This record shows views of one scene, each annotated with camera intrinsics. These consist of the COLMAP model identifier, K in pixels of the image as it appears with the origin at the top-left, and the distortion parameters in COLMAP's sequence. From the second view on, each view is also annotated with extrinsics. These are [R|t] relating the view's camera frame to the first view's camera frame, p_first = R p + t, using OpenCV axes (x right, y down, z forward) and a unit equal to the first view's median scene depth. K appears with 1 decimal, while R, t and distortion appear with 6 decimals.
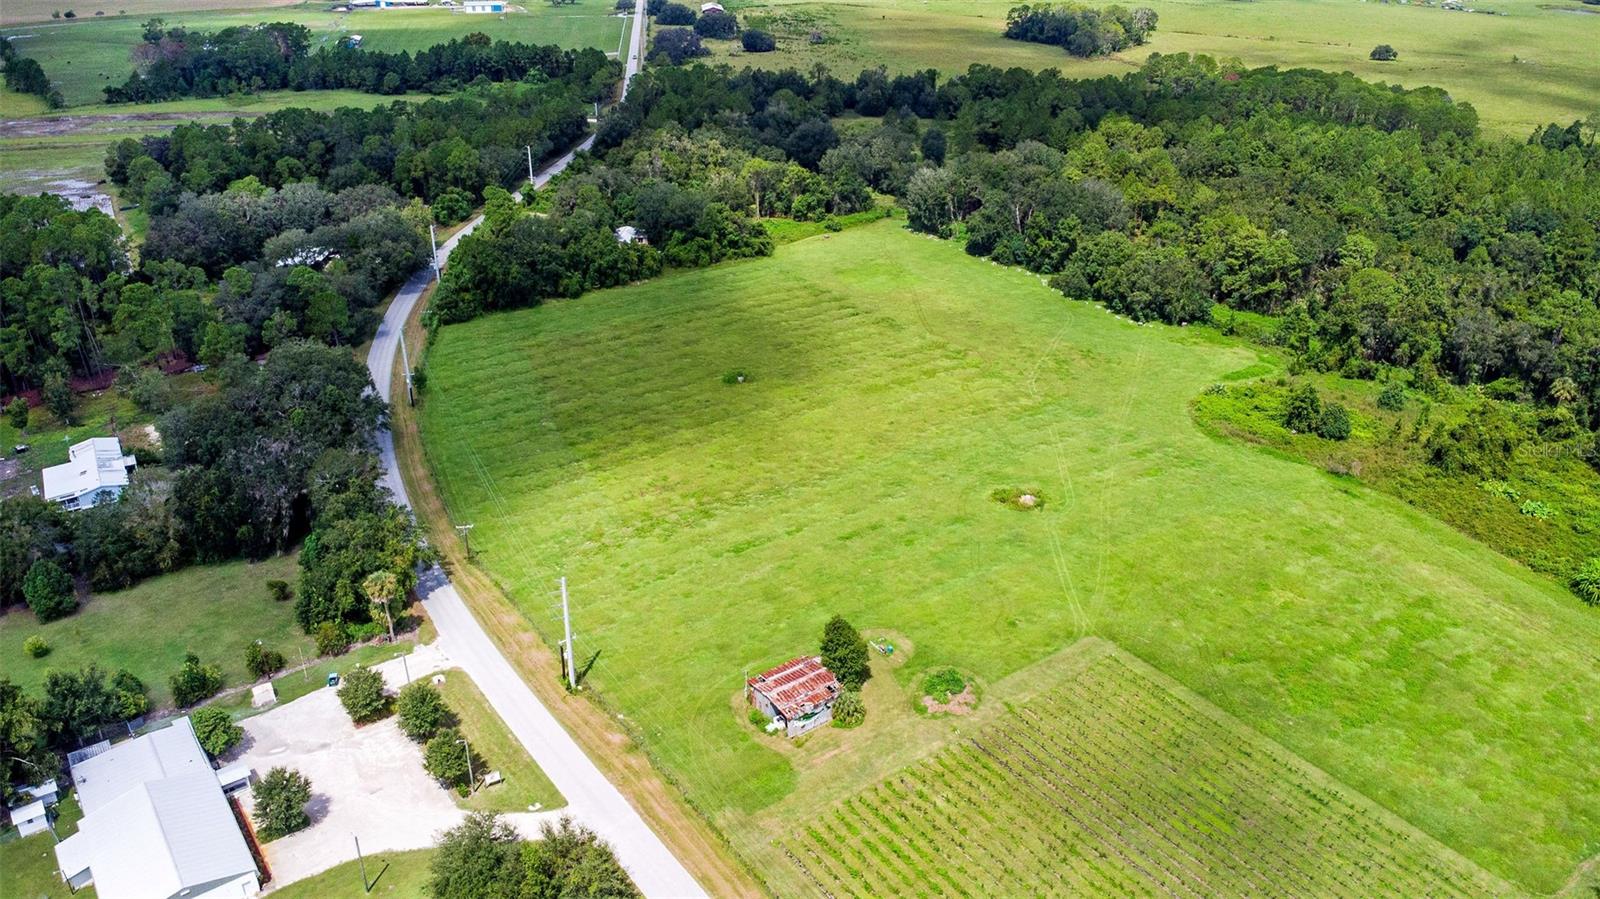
lens RADIAL K [[1156.7, 0, 796.4], [0, 1156.7, 442.2], [0, 0, 1]] dist [0.041084, -0.058551]
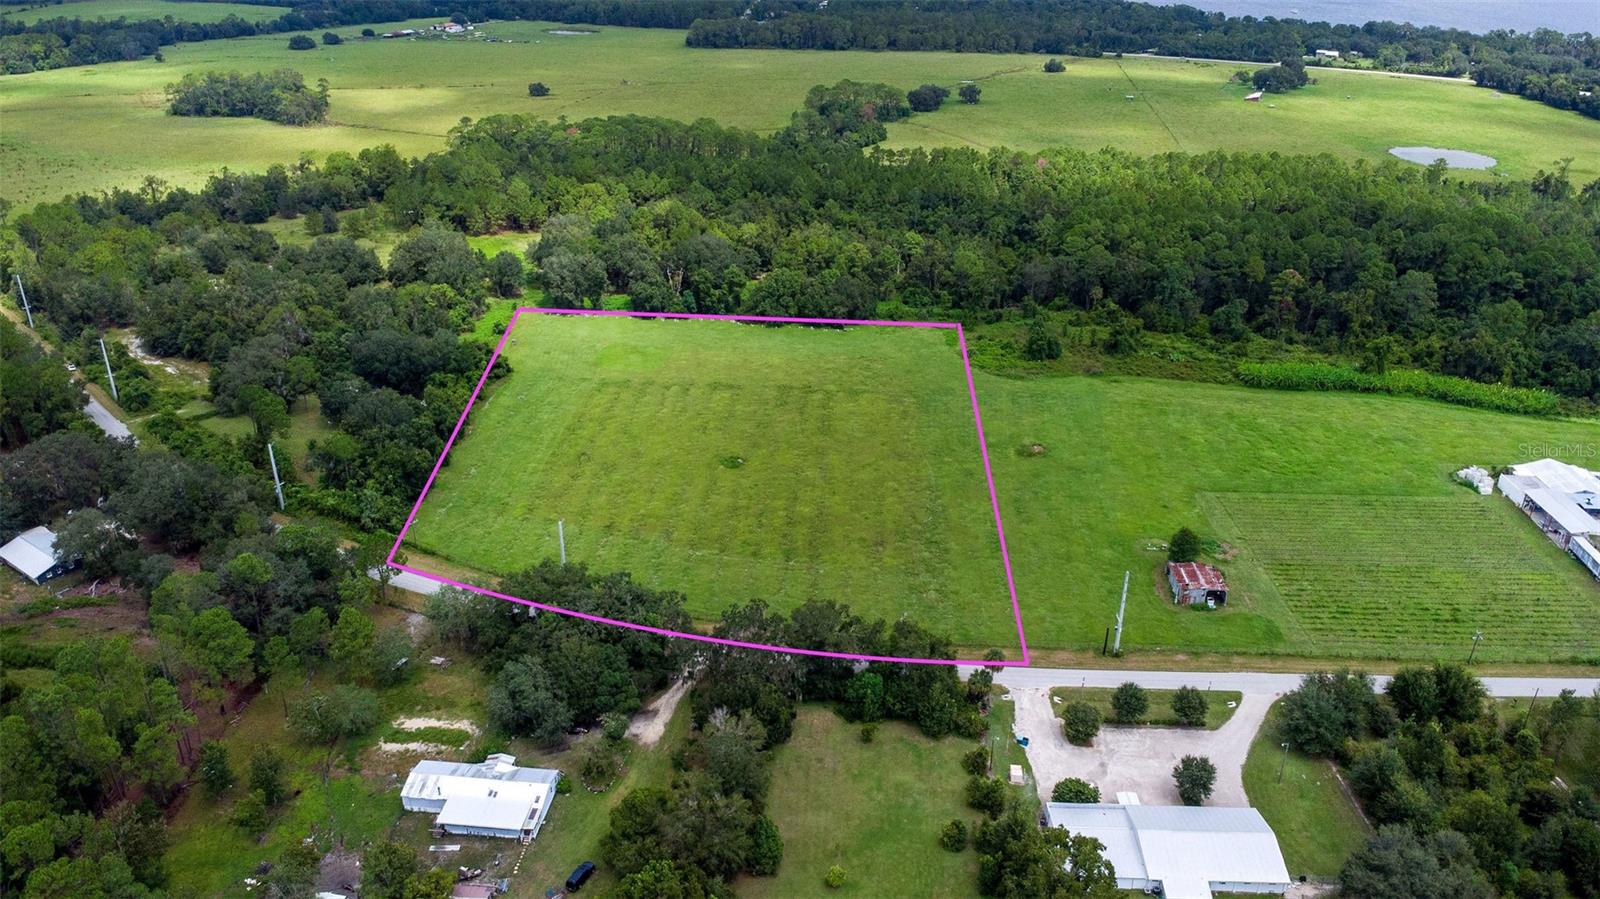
lens RADIAL K [[1156.7, 0, 796.4], [0, 1156.7, 442.2], [0, 0, 1]] dist [0.041084, -0.058551]
pose [[0.617881, -0.331432, 0.713005, -0.872004], [0.340374, 0.930193, 0.137425, -0.223090], [-0.708780, 0.157776, 0.687560, 0.189728]]
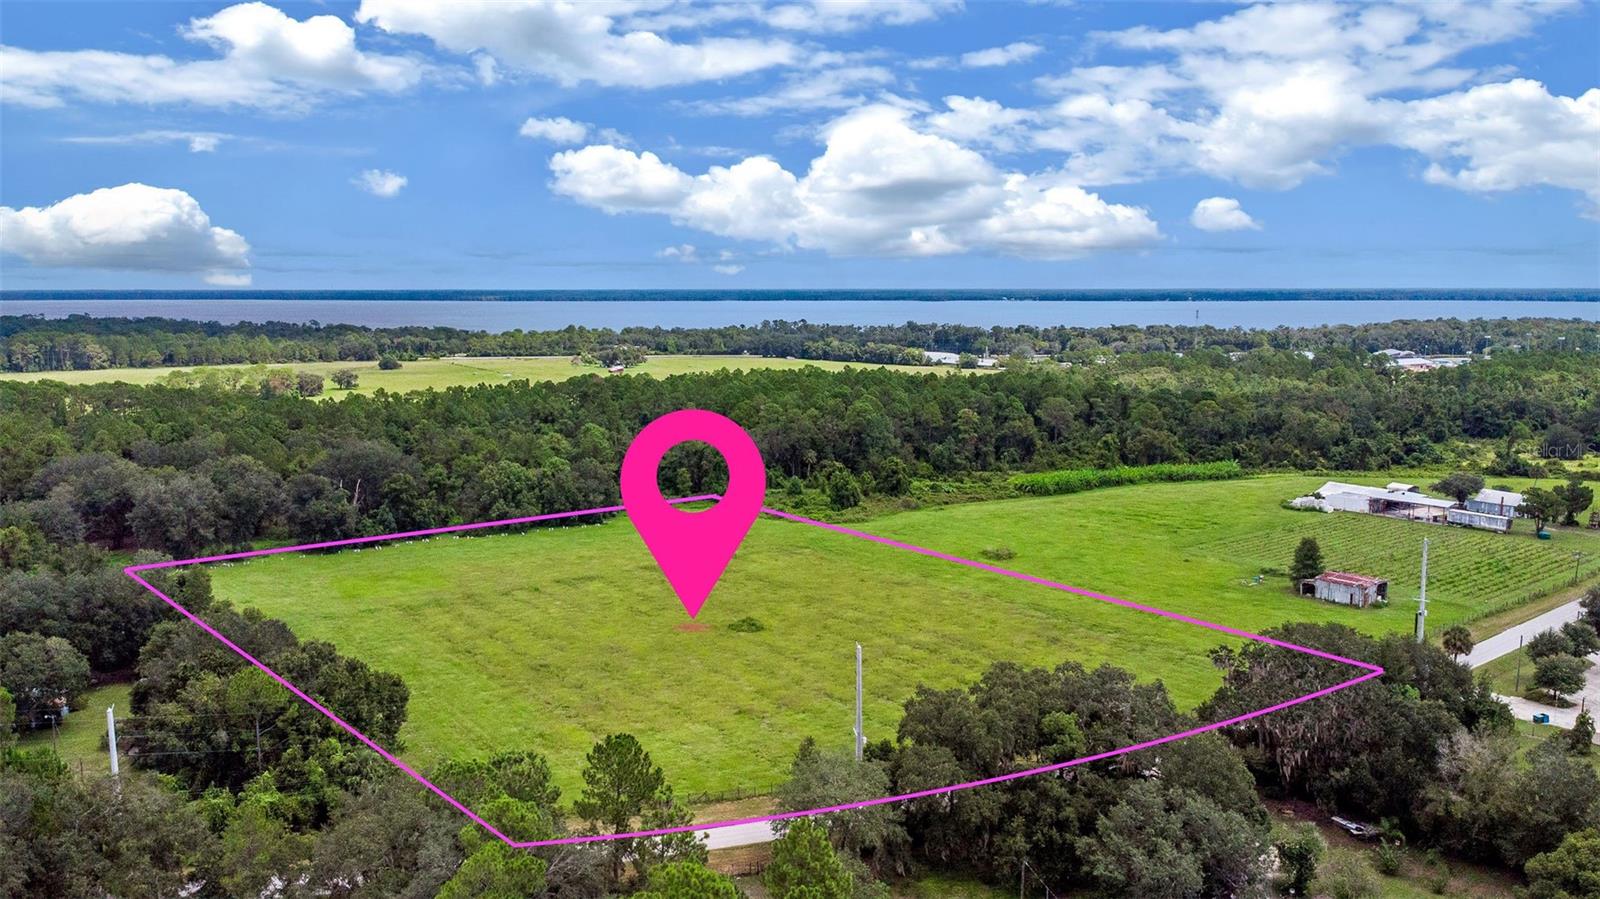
lens RADIAL K [[1191.6, 0, 797.0], [0, 1191.6, 450.1], [0, 0, 1]] dist [0.049217, -0.067571]
pose [[-0.028351, -0.138009, 0.990025, -0.904680], [0.443677, 0.885779, 0.136183, -0.276900], [-0.895738, 0.443112, 0.036119, 0.952230]]
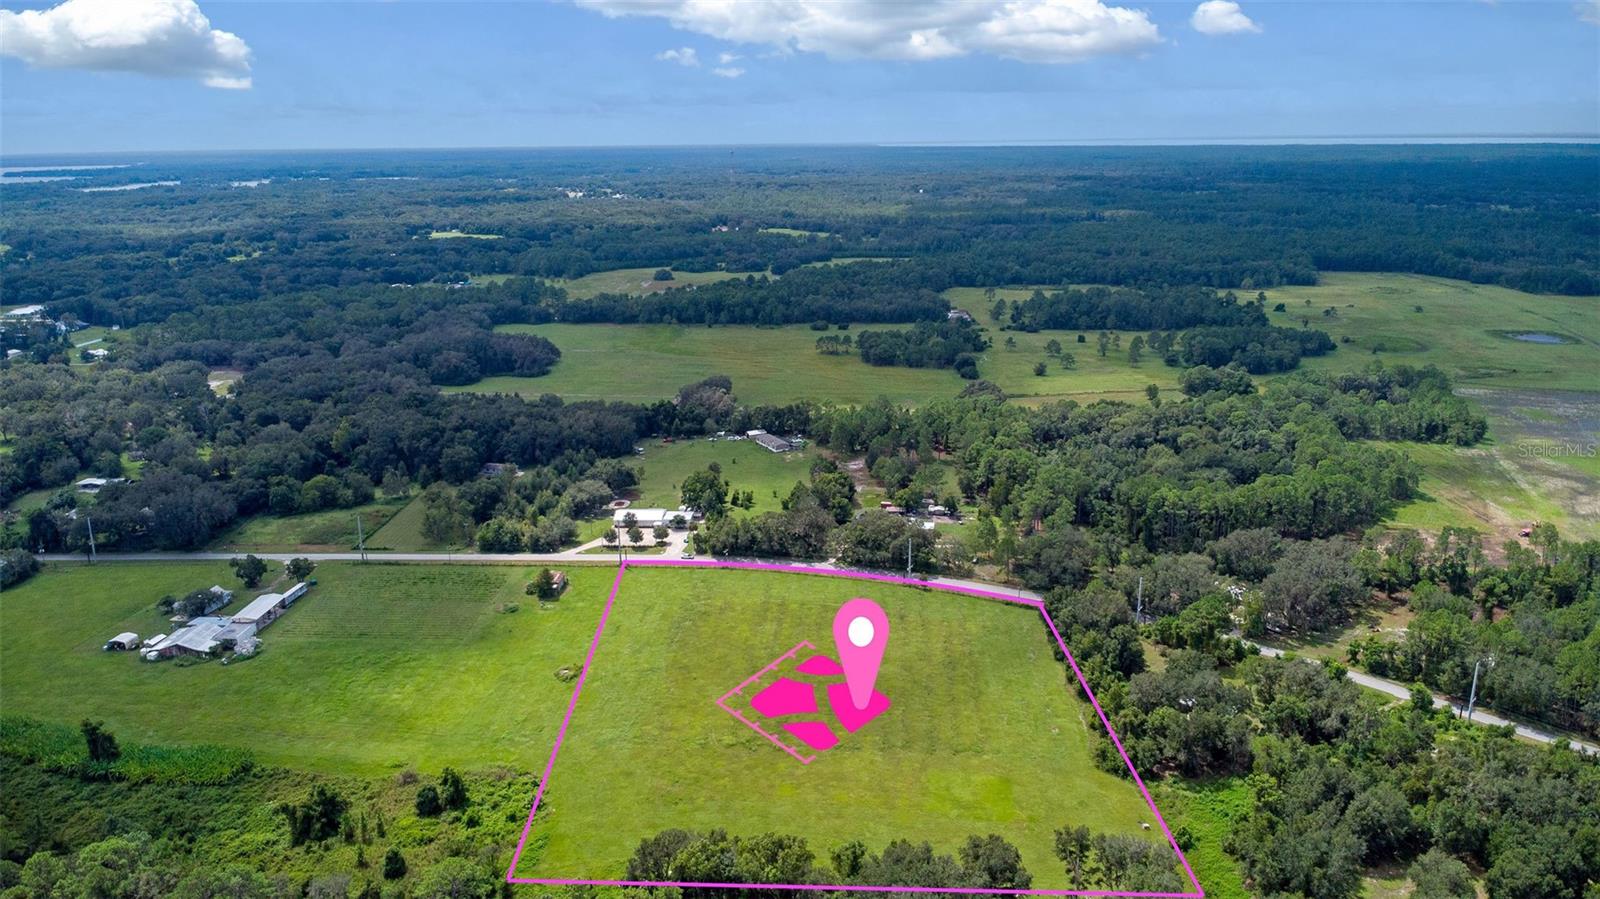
lens RADIAL K [[1155.4, 0, 800.0], [0, 1155.4, 449.5], [0, 0, 1]] dist [0.010761, 0.004946]
pose [[-0.630902, 0.210786, -0.746681, 1.006097], [-0.332381, 0.796174, 0.505600, -1.006261], [0.701061, 0.567166, -0.432246, 1.535442]]
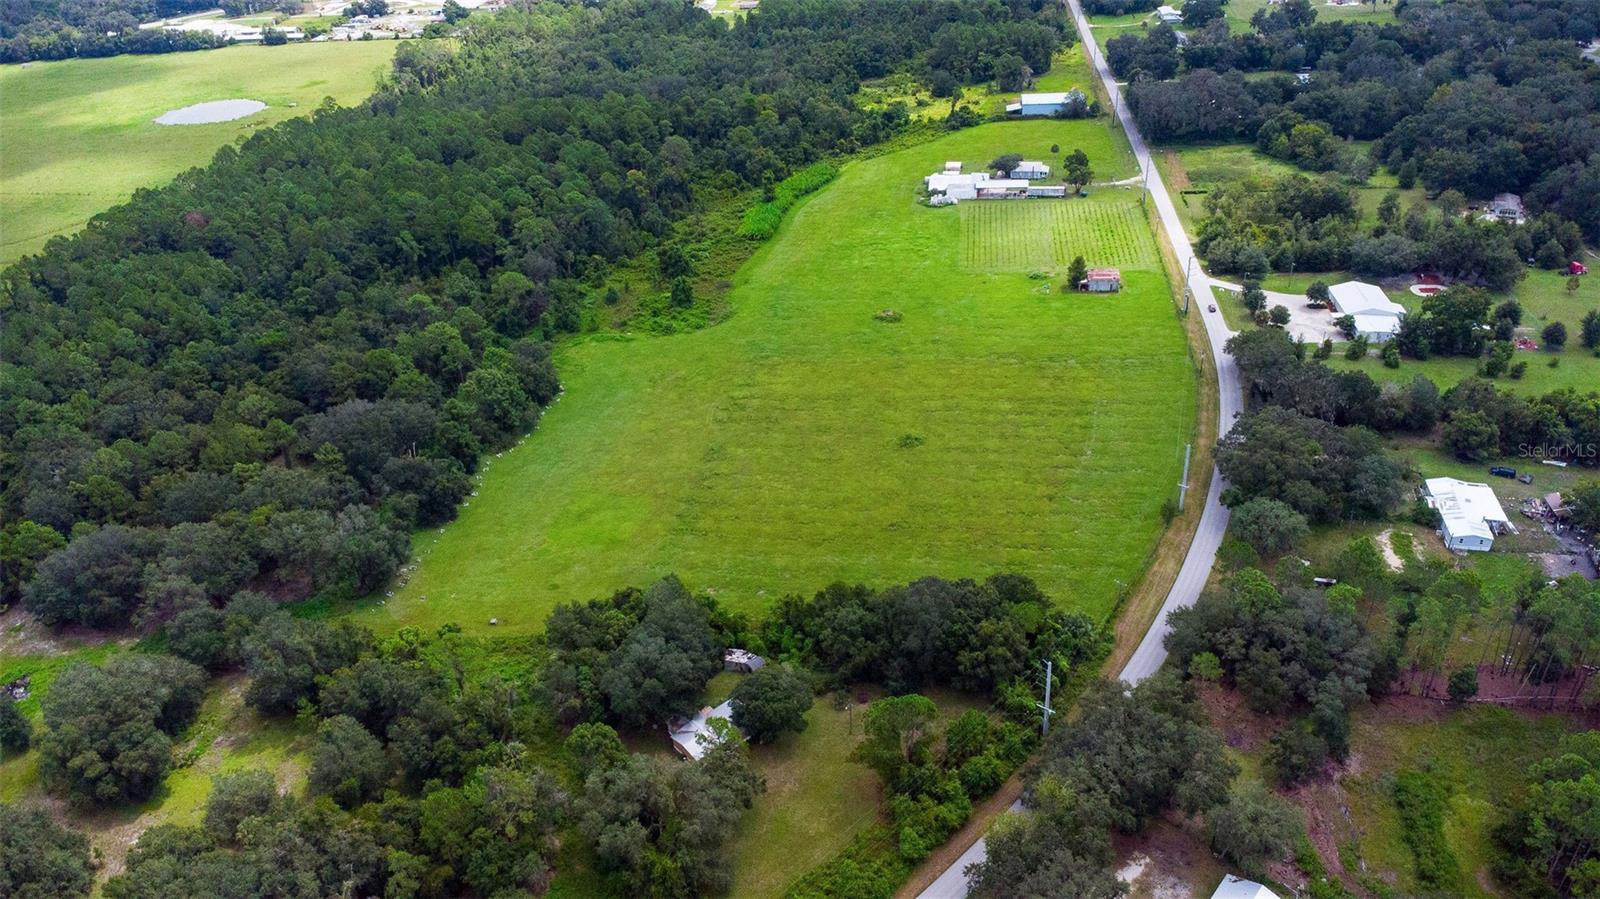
lens RADIAL K [[1156.7, 0, 796.4], [0, 1156.7, 442.2], [0, 0, 1]] dist [0.041084, -0.058551]
pose [[-0.716891, -0.316127, 0.621395, -0.739750], [0.362448, 0.592388, 0.719519, -0.997347], [-0.595566, 0.741040, -0.310098, 1.532843]]
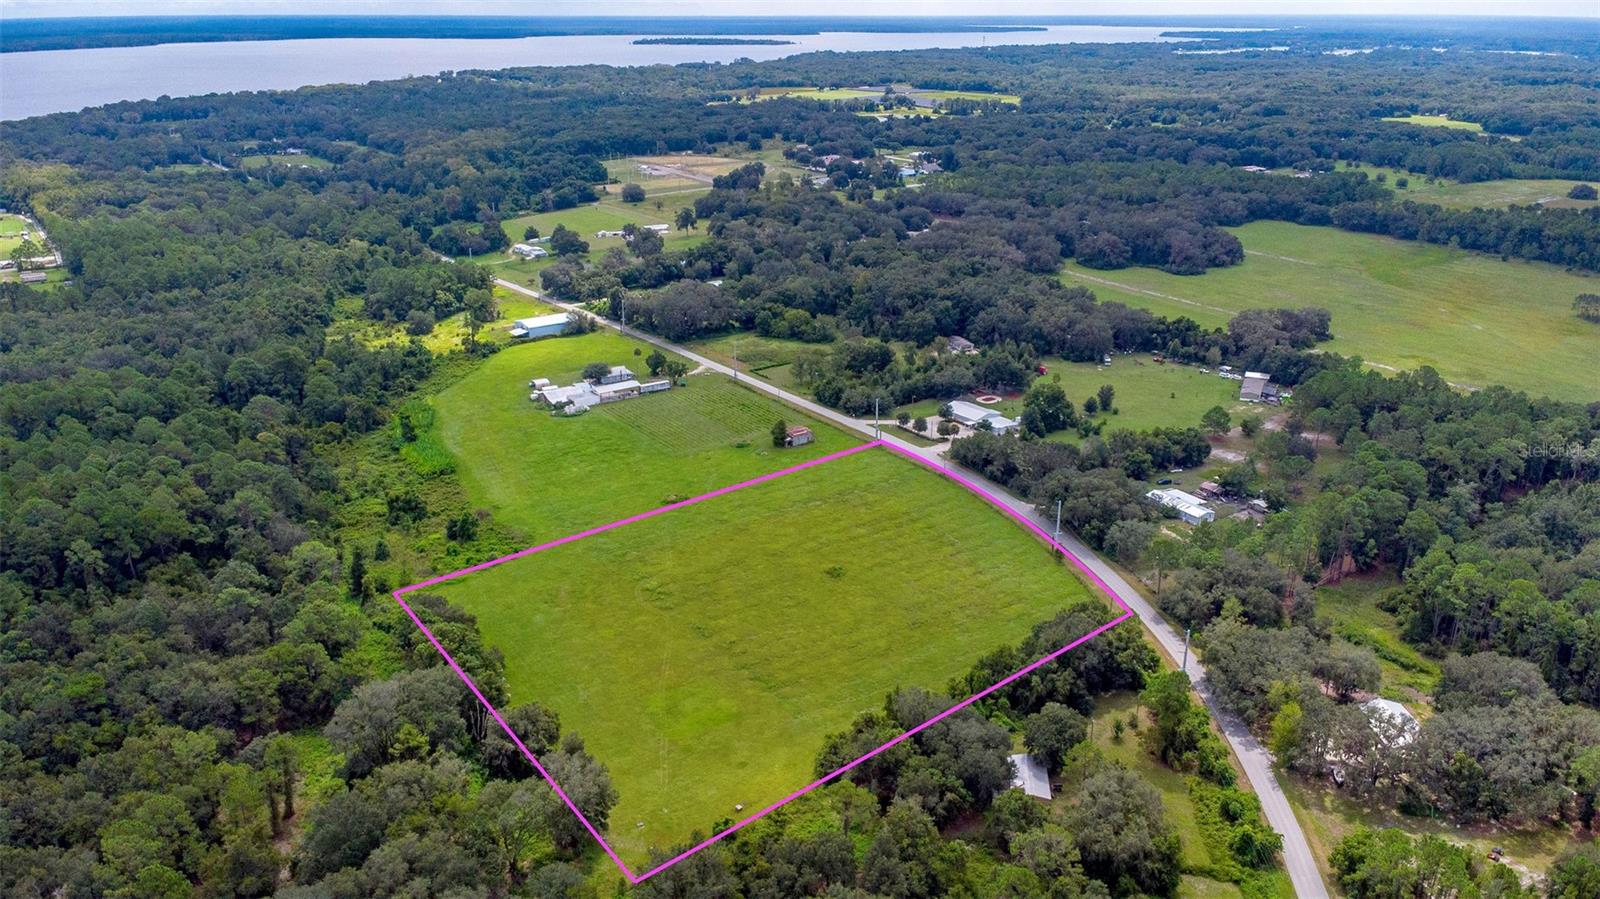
lens RADIAL K [[1201.9, 0, 795.6], [0, 1201.9, 447.0], [0, 0, 1]] dist [0.029988, -0.039409]
pose [[-0.999889, -0.004643, 0.014173, -0.025253], [0.007051, 0.690218, 0.723567, -1.241907], [-0.013142, 0.723587, -0.690108, 1.988641]]
